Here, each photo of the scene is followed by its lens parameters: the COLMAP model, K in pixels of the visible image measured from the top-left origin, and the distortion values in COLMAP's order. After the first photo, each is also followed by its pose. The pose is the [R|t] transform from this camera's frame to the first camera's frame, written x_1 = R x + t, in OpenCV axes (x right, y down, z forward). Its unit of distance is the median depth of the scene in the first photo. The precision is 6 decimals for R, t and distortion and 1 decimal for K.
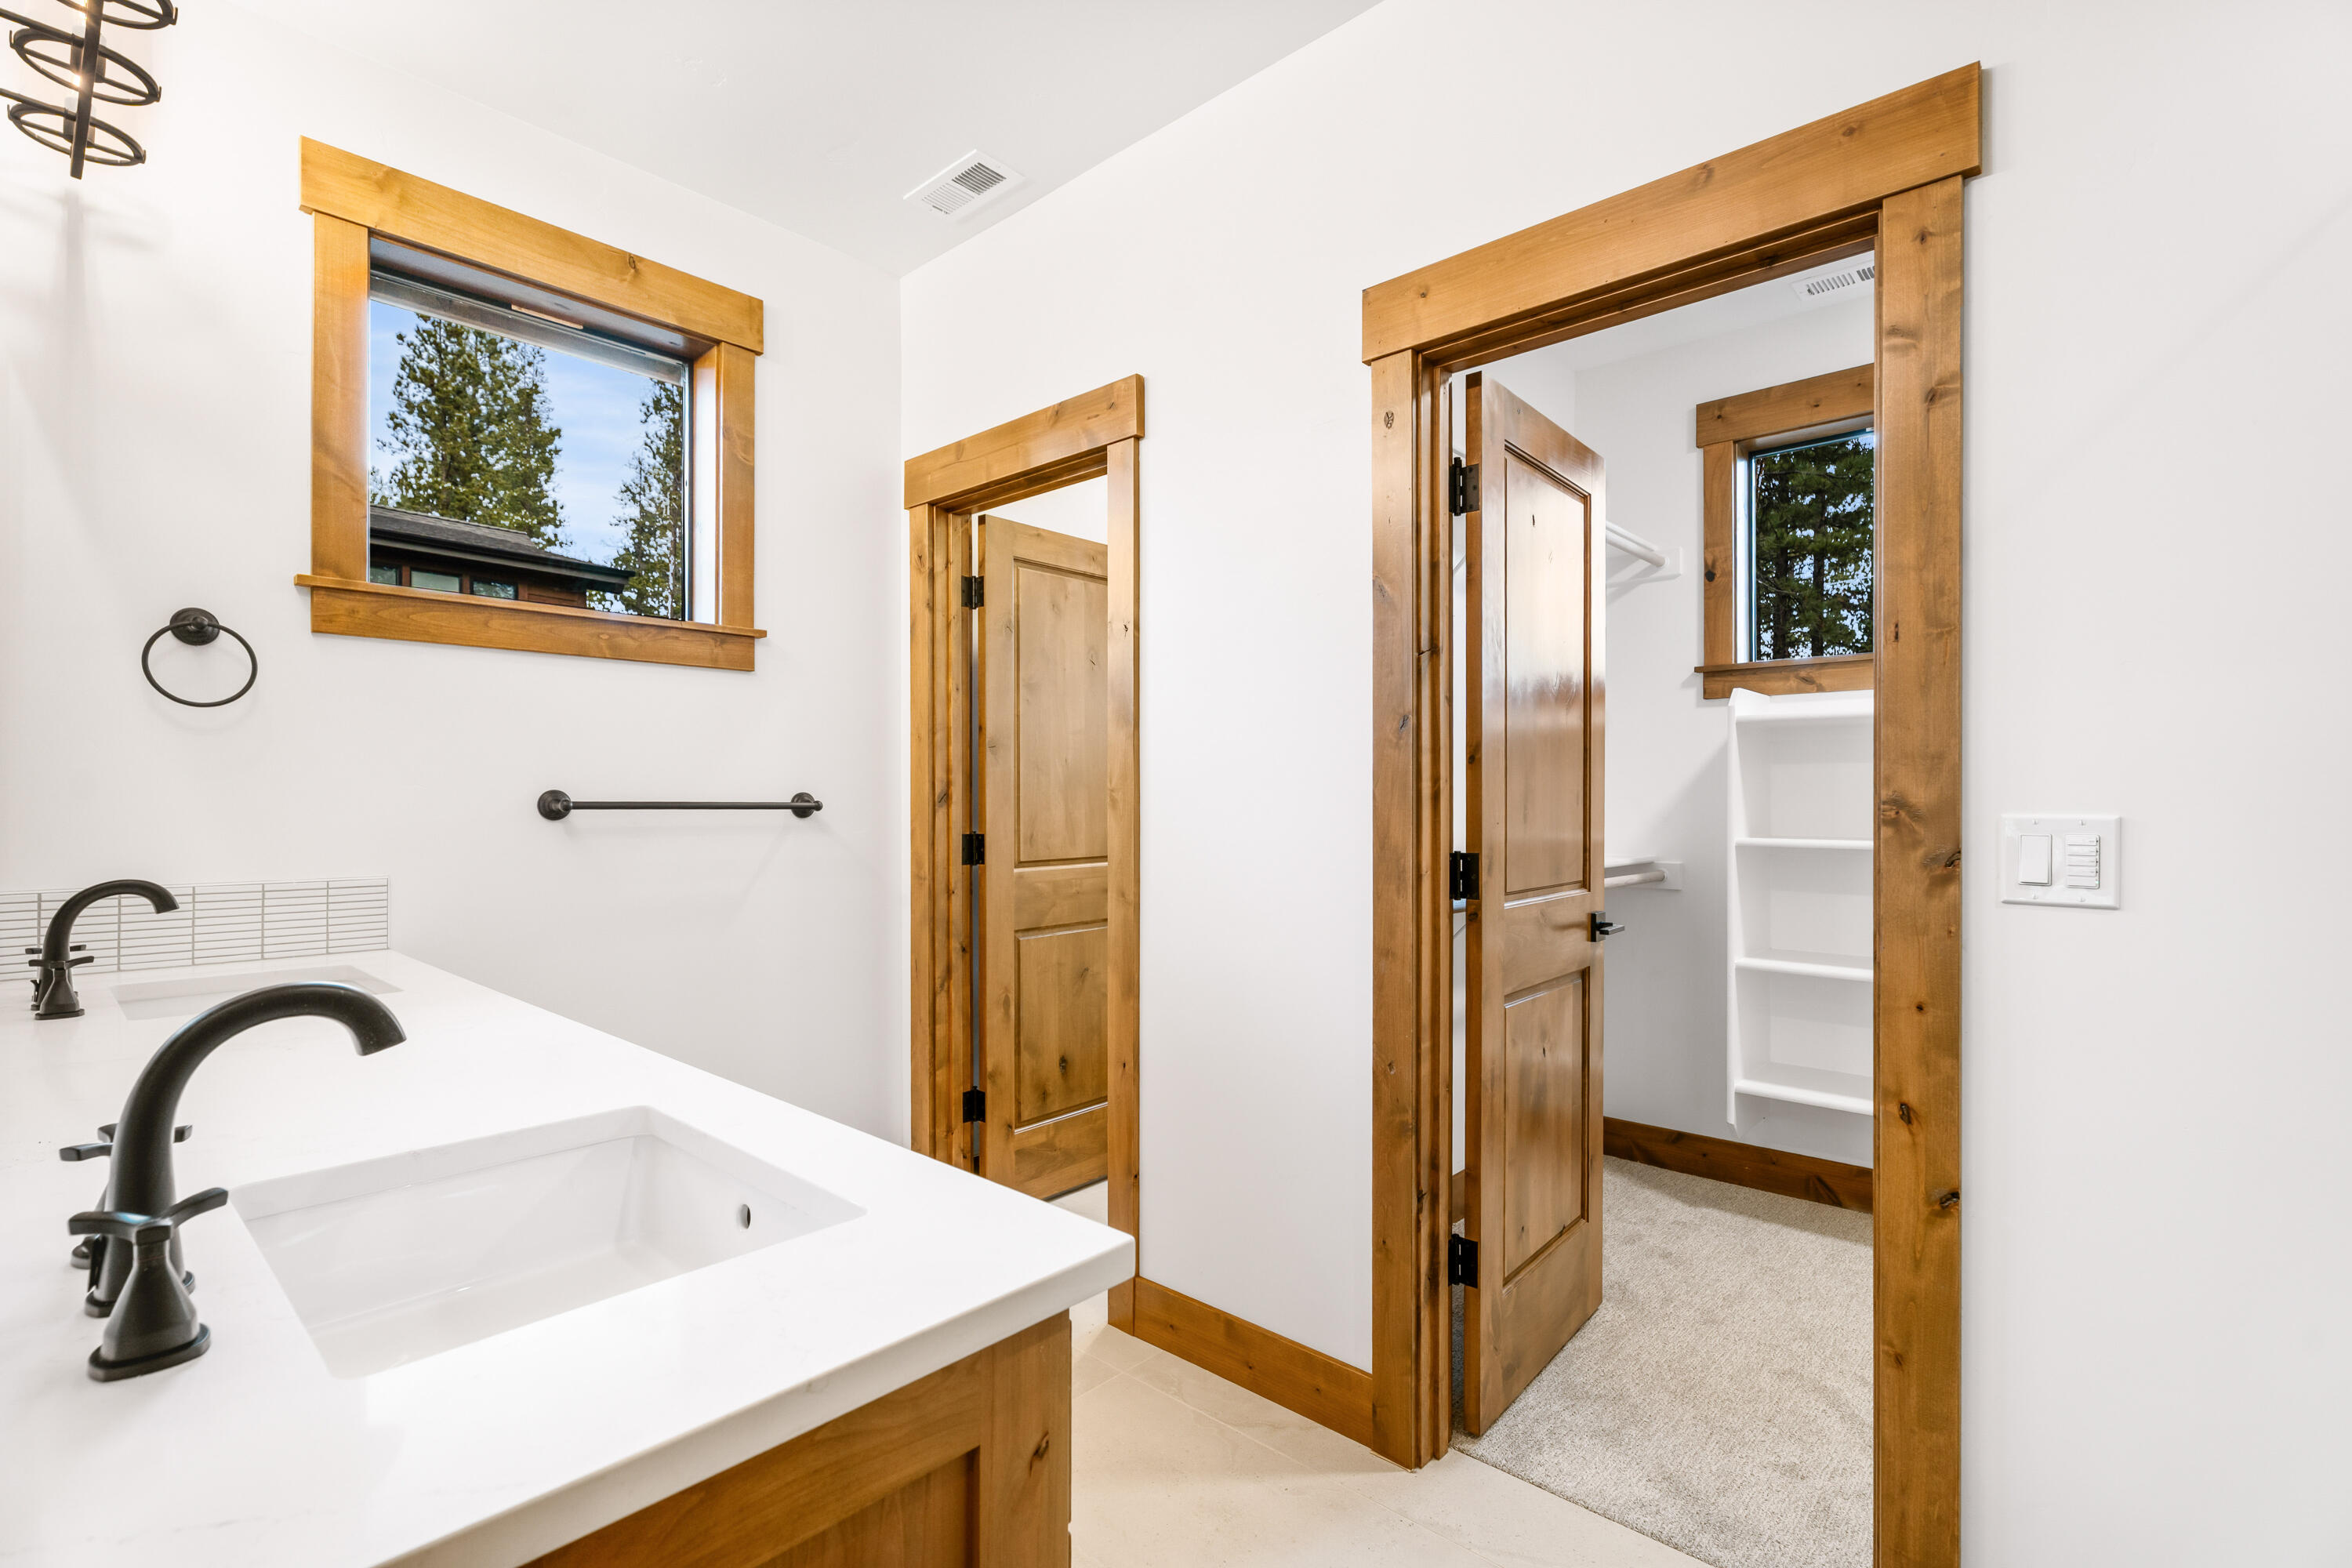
lens RADIAL K [[1065.2, 0, 1173.9], [0, 1065.2, 795.2], [0, 0, 1]] dist [0.004275, 0.001681]
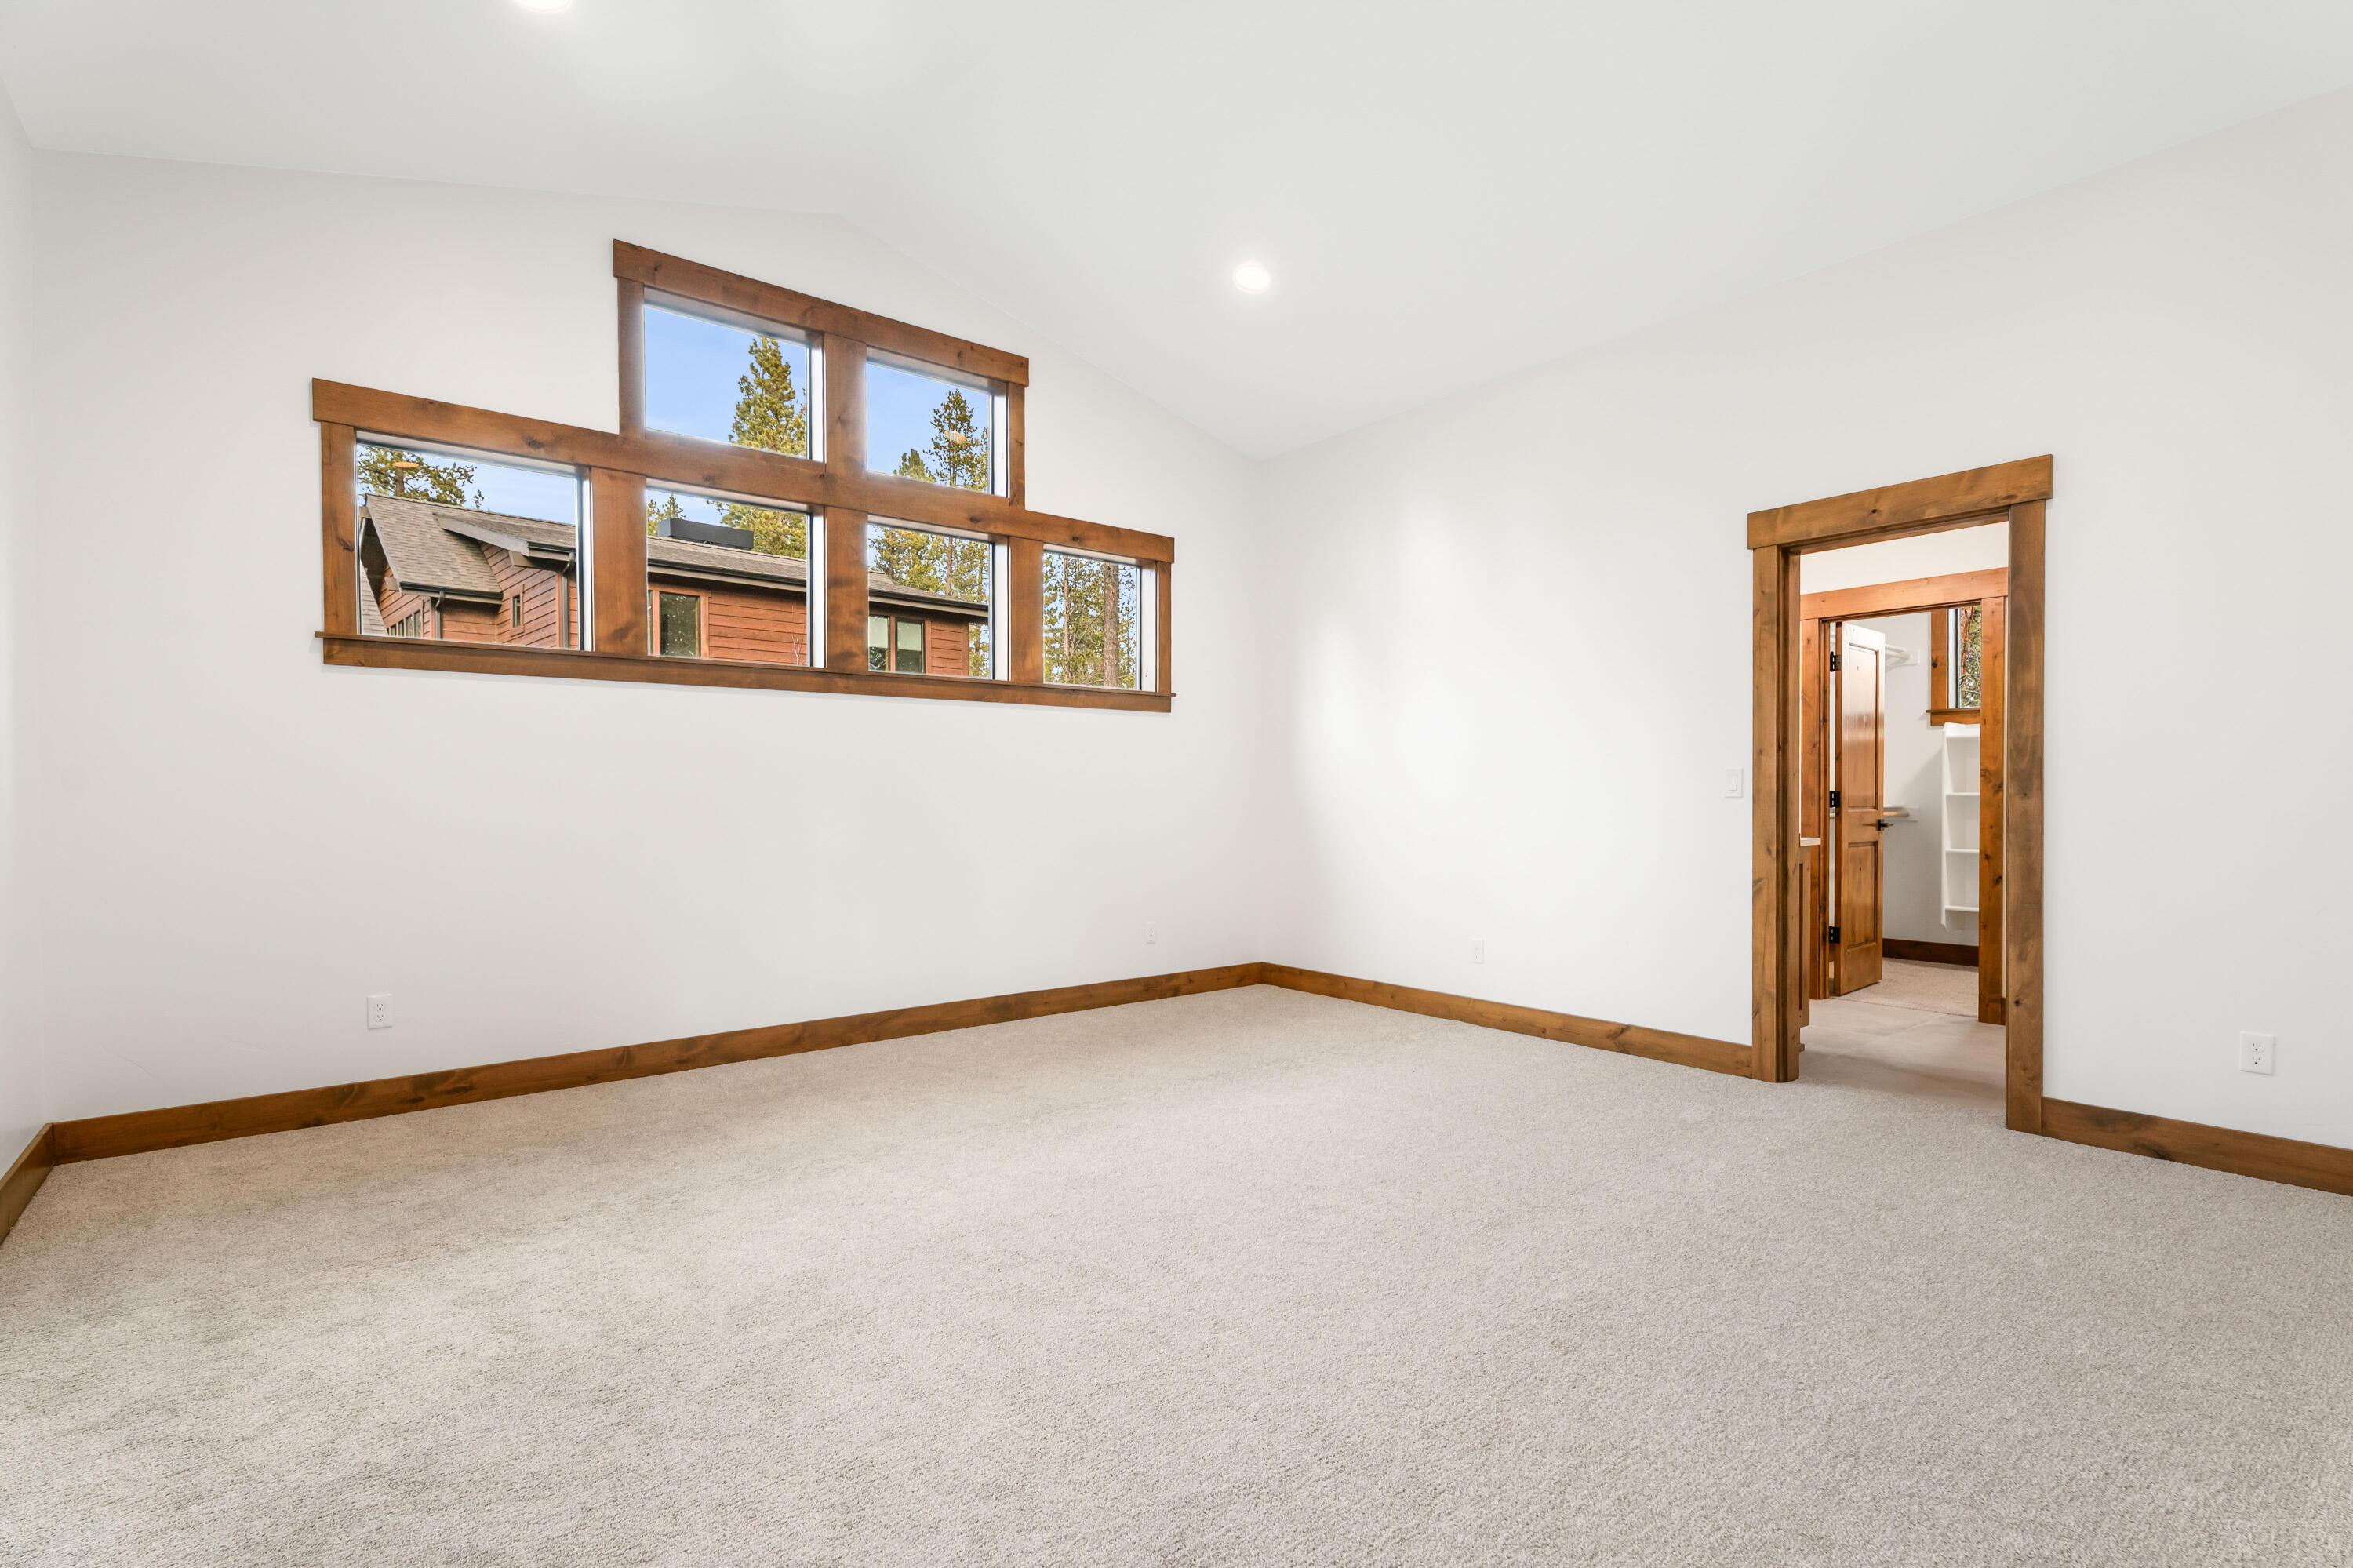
lens RADIAL K [[1065.7, 0, 1171.2], [0, 1065.7, 798.6], [0, 0, 1]] dist [0.004275, 0.001681]
pose [[0.986180, -0.002128, -0.165661, -0.759153], [0.003274, 0.999973, 0.006643, 0.036878], [0.165643, -0.007094, 0.986160, -1.597222]]
